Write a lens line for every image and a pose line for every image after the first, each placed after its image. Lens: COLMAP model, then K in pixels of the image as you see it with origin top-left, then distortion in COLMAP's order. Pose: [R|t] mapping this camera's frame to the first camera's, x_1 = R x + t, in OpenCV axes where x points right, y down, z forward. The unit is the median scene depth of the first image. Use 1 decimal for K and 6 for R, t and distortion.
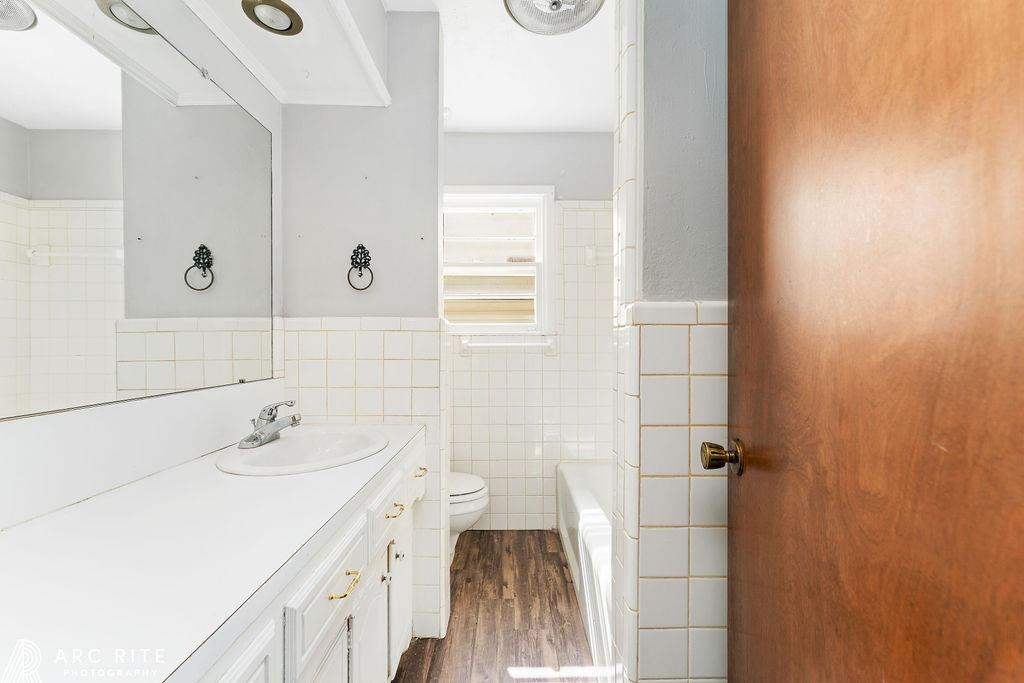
lens RADIAL K [[414.2, 0, 512.8], [0, 414.2, 351.2], [0, 0, 1]] dist [0.001915, -0.000034]
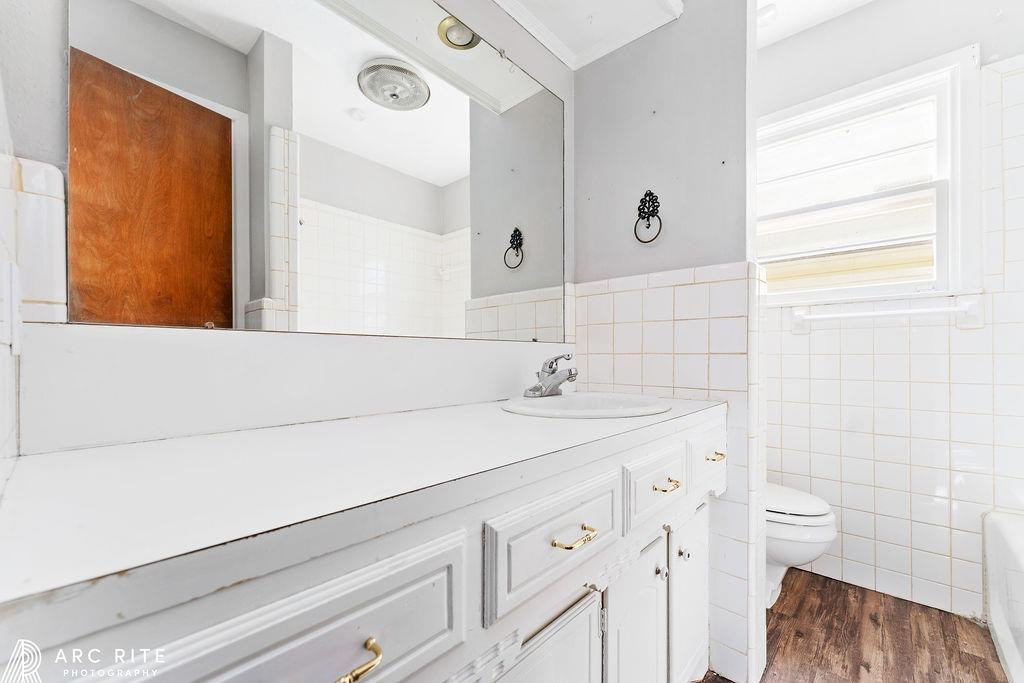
lens RADIAL K [[416.6, 0, 506.9], [0, 416.6, 354.0], [0, 0, 1]] dist [-0.001051, -0.000656]
pose [[0.728812, 0.003579, -0.684704, 0.017818], [-0.013641, 0.999864, -0.009294, 0.079204], [0.684578, 0.016114, 0.728762, 0.115030]]
